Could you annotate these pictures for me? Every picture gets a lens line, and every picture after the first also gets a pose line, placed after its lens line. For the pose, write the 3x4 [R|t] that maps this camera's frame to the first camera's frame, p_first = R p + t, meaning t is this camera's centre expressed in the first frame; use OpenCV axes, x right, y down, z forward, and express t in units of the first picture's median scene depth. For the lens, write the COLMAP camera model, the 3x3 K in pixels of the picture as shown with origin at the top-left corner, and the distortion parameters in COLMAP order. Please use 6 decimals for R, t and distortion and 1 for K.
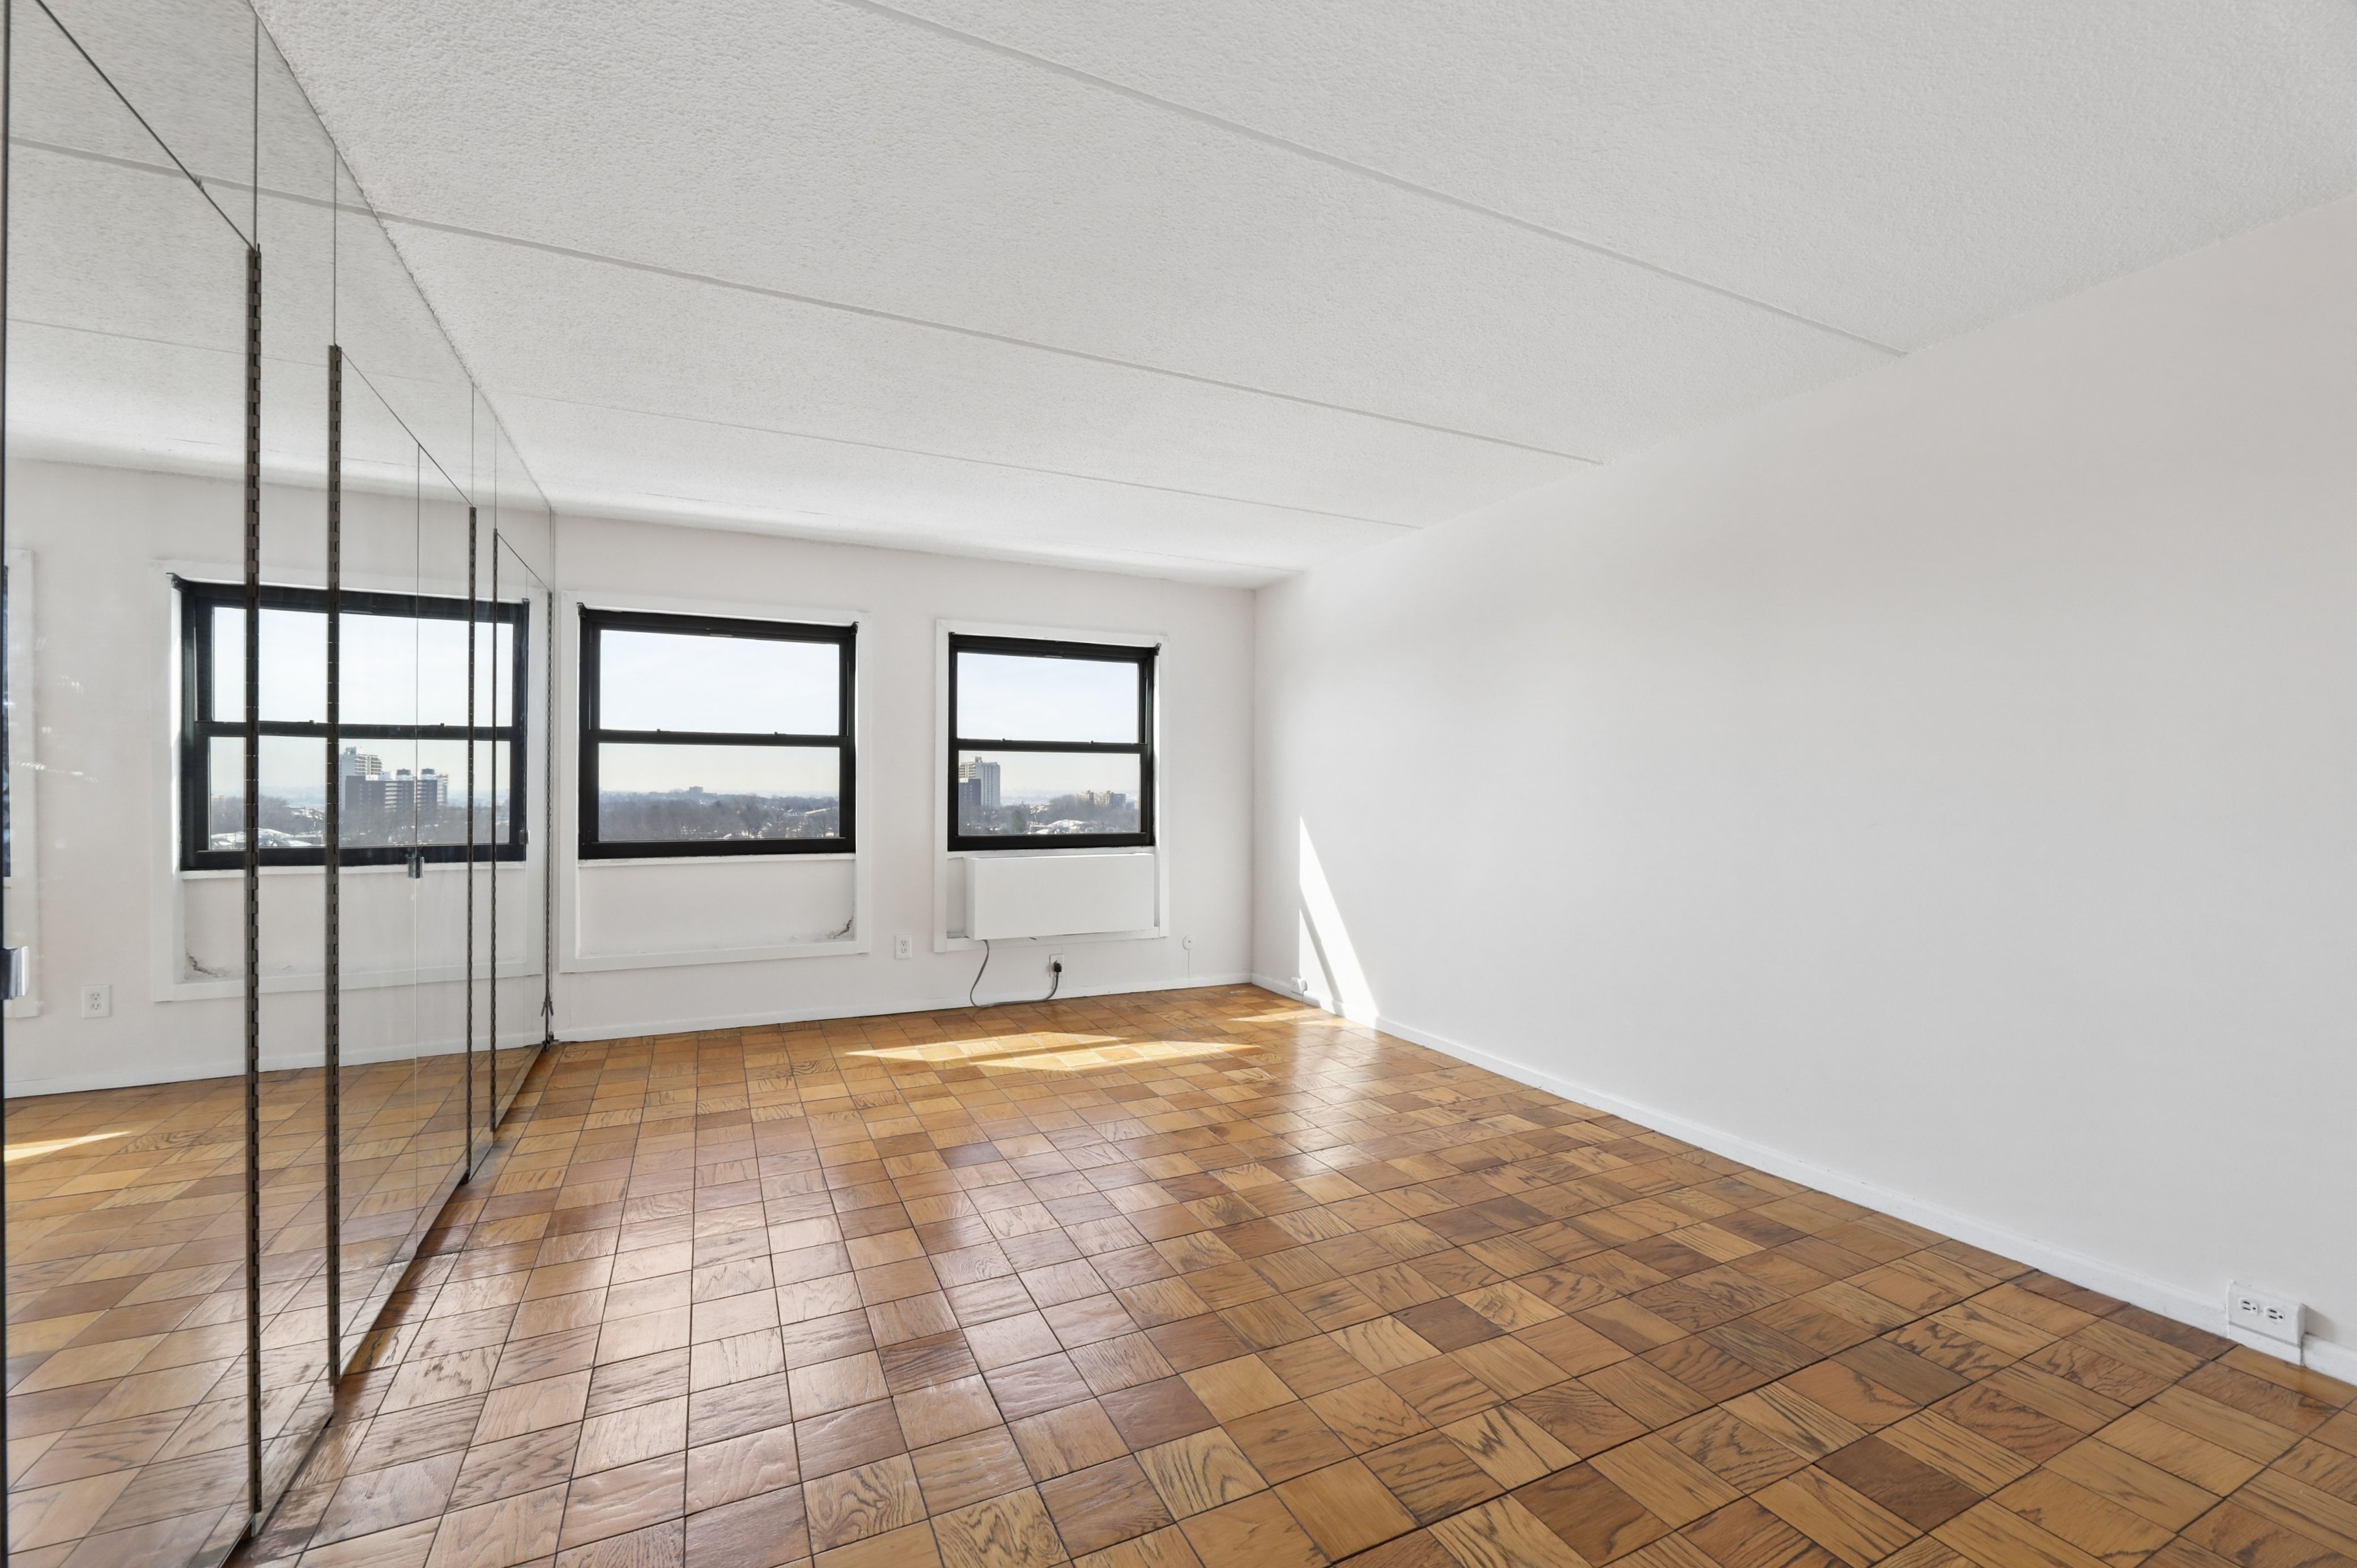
lens RADIAL K [[956.9, 0, 1171.3], [0, 956.9, 788.8], [0, 0, 1]] dist [-0.009989, -0.000097]
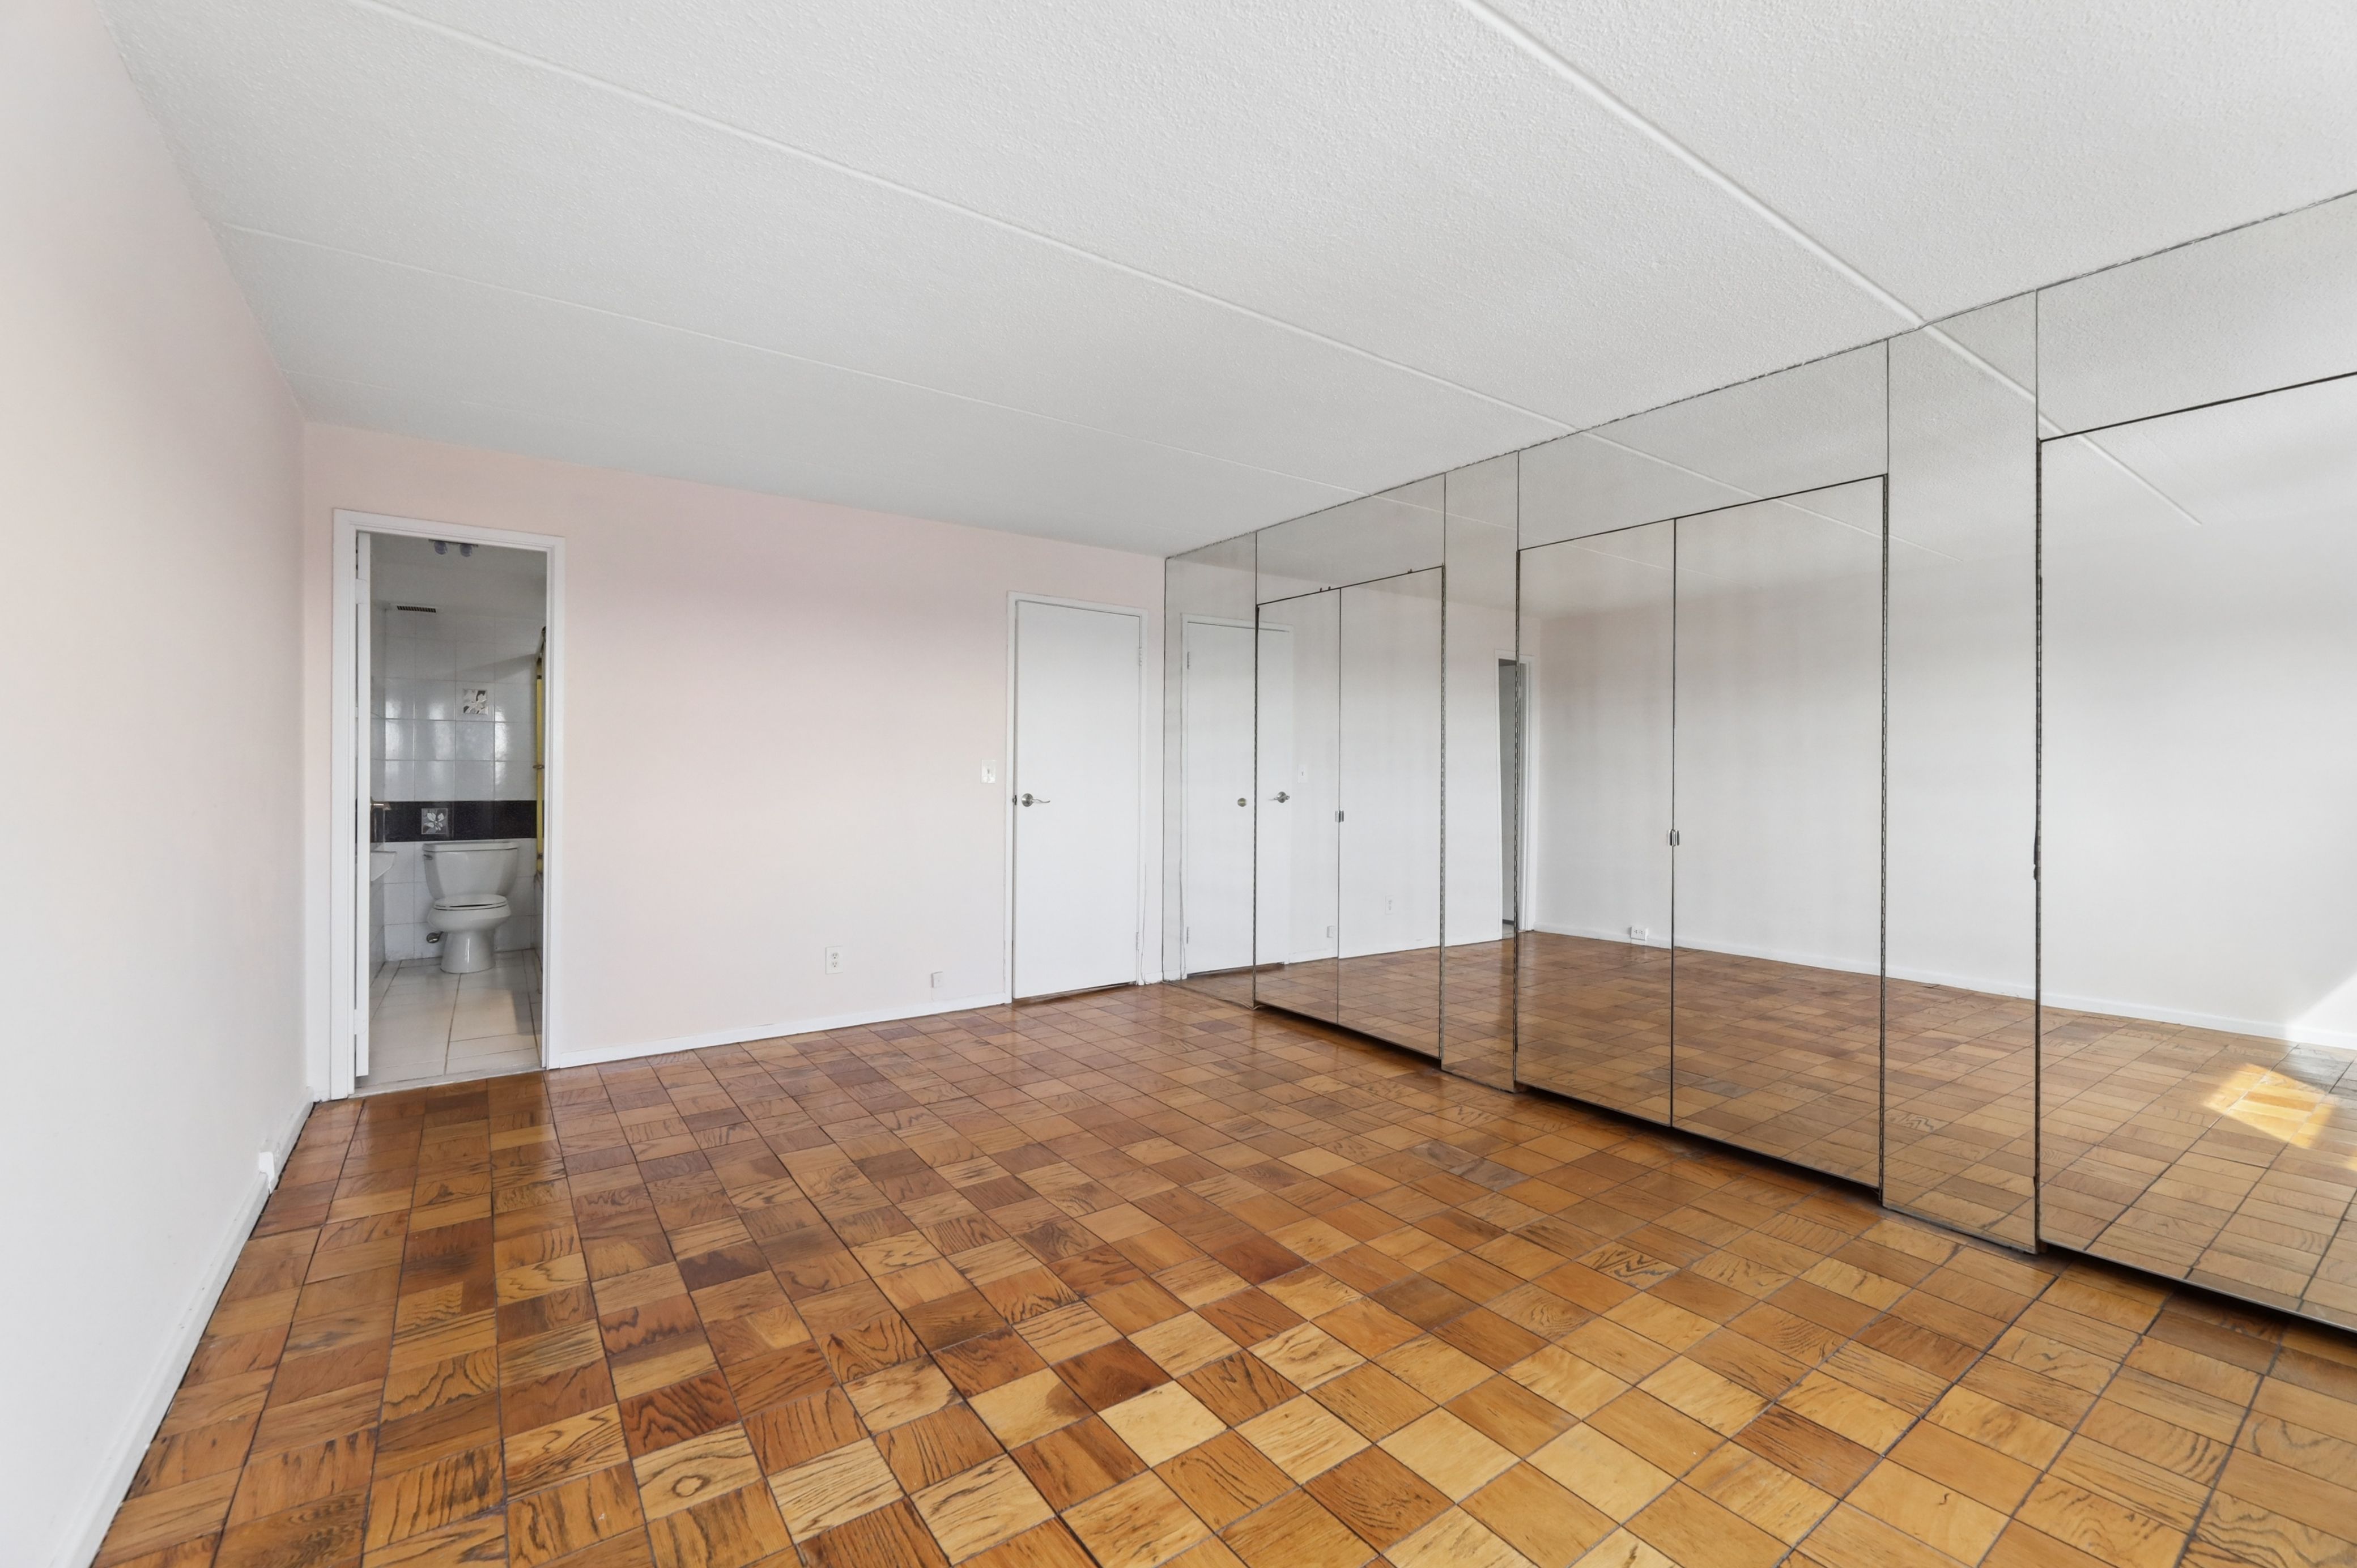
lens RADIAL K [[983.7, 0, 1178.5], [0, 983.7, 784.0], [0, 0, 1]] dist [-0.000913, -0.006094]
pose [[-0.983700, -0.009955, -0.179543, 0.069748], [-0.011786, 0.999889, 0.009135, 0.002221], [0.179432, 0.011103, -0.983708, 1.147405]]
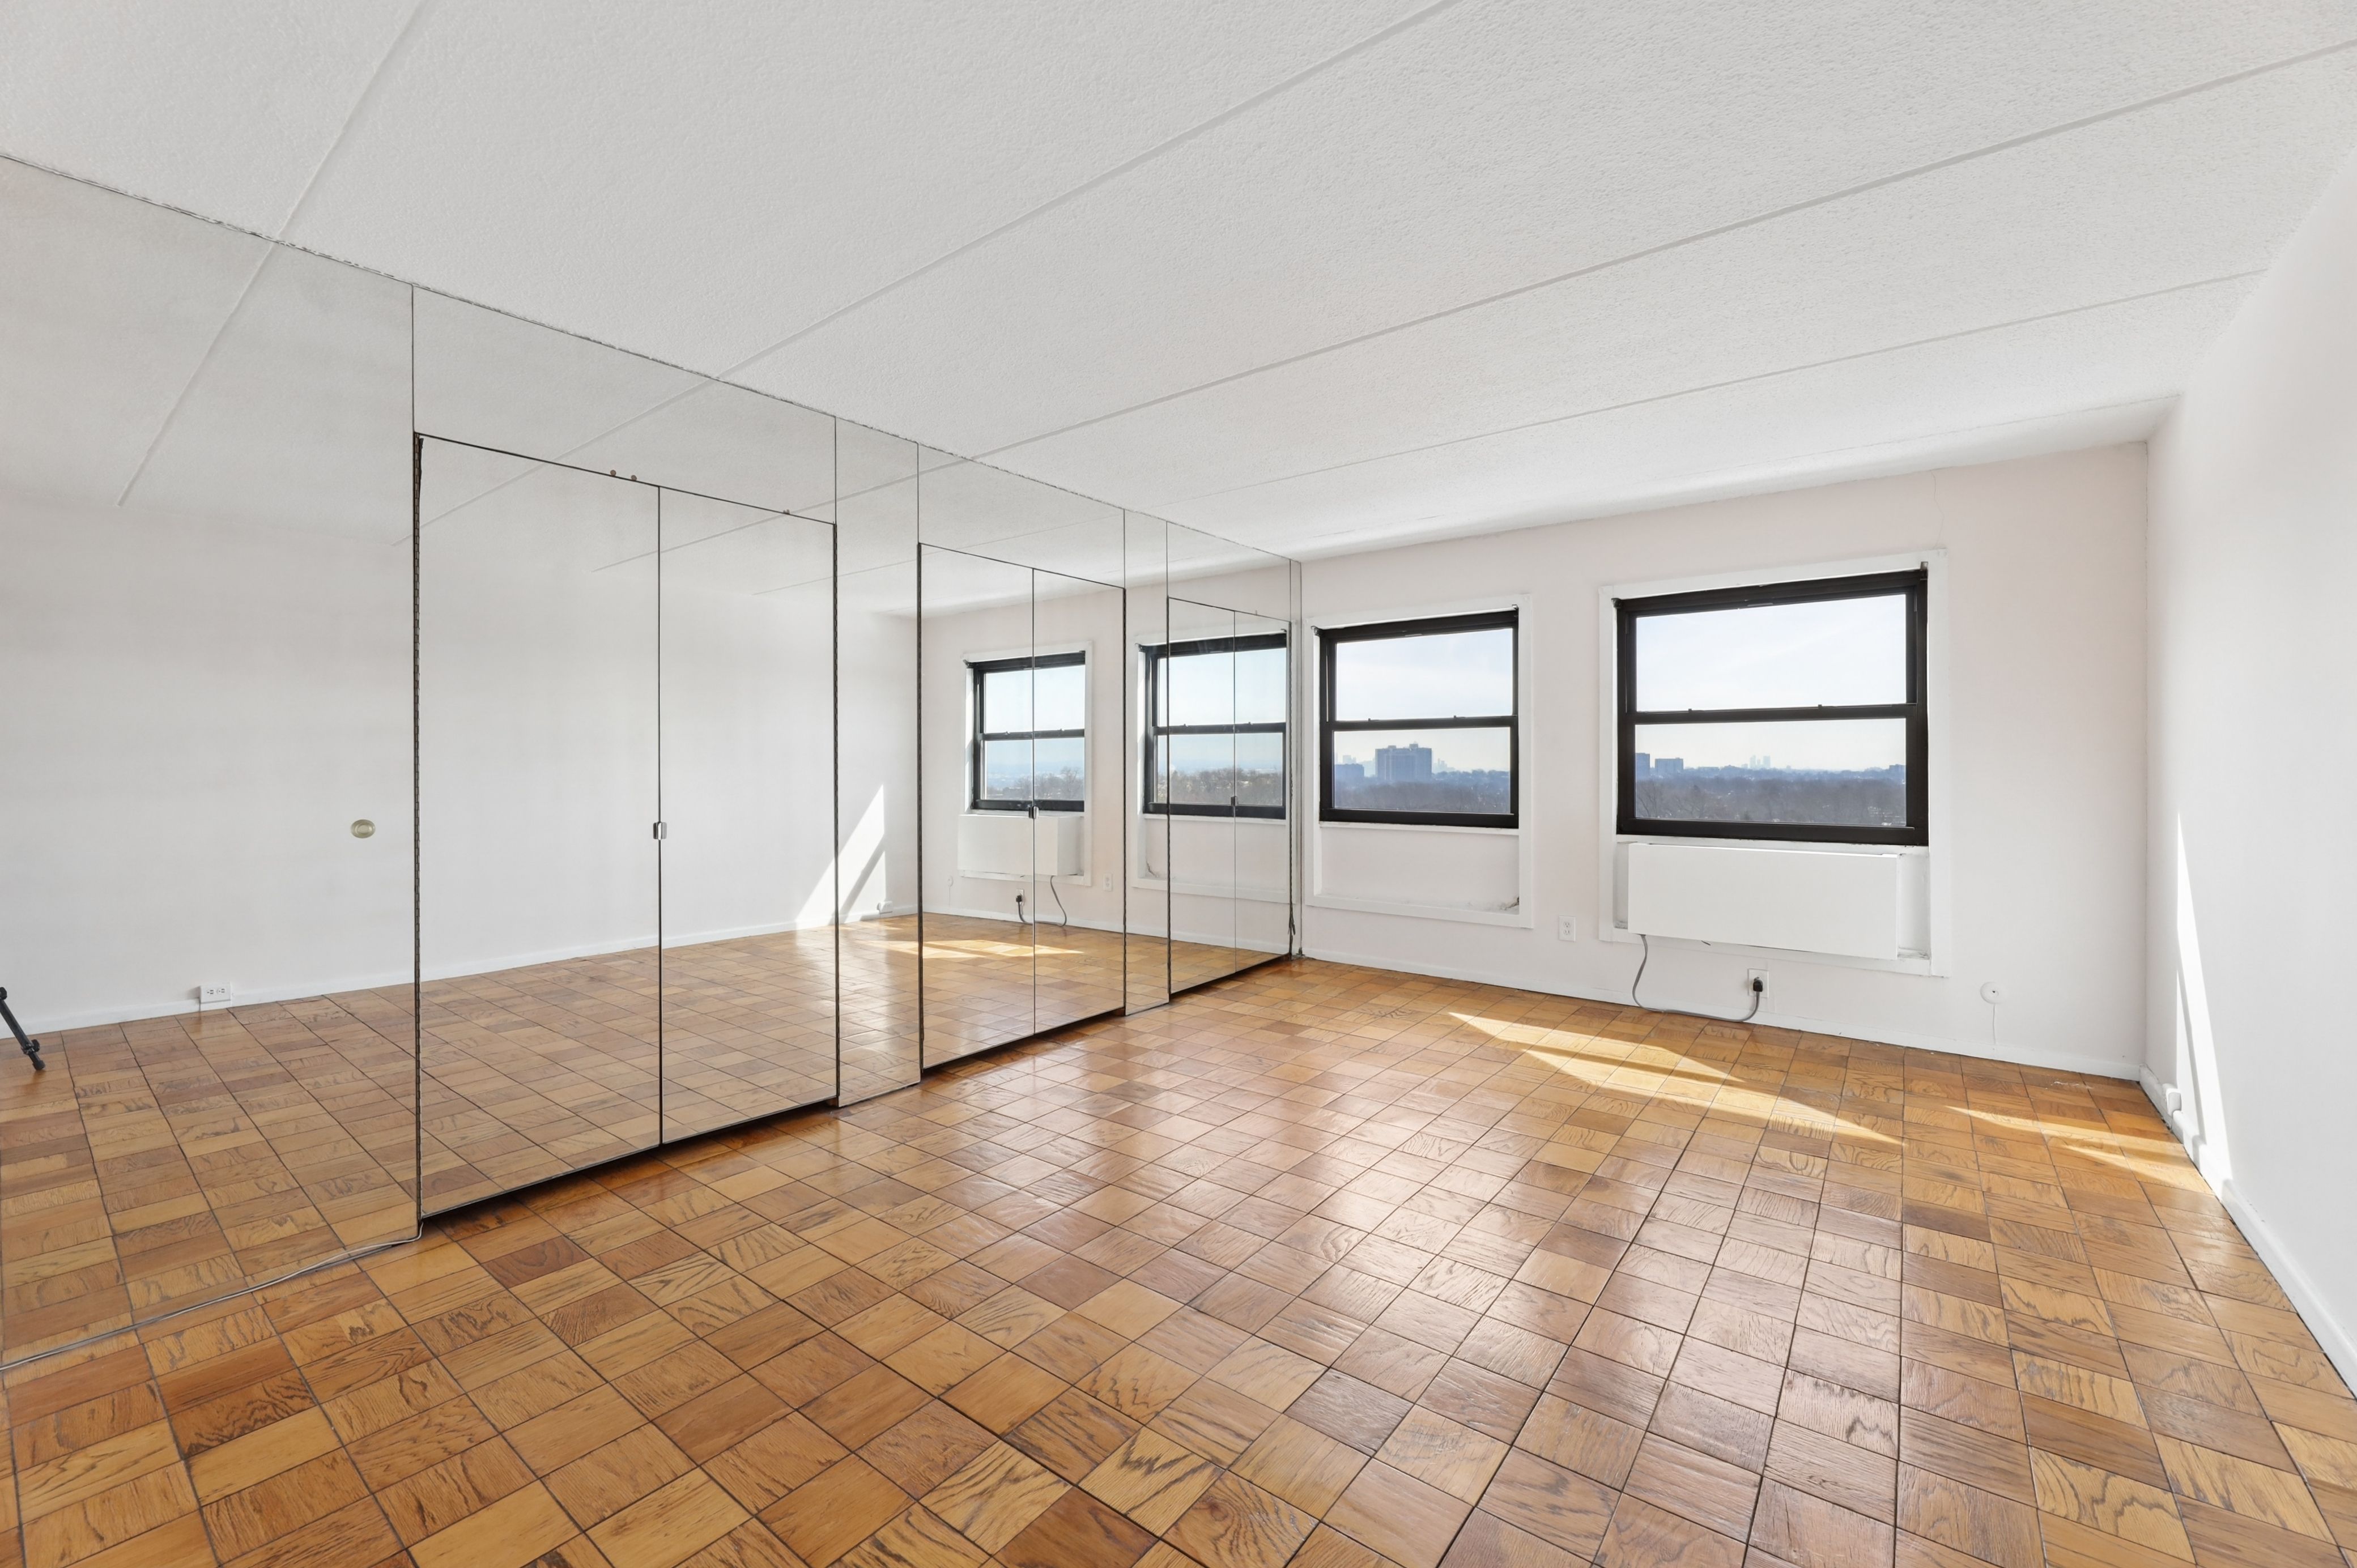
lens RADIAL K [[954.5, 0, 1187.5], [0, 954.5, 772.5], [0, 0, 1]] dist [0.000158, -0.000123]
pose [[0.460350, 0.004176, -0.887728, 0.454431], [0.001025, 0.999986, 0.005236, 0.000293], [0.887737, -0.003320, 0.460339, 0.232128]]
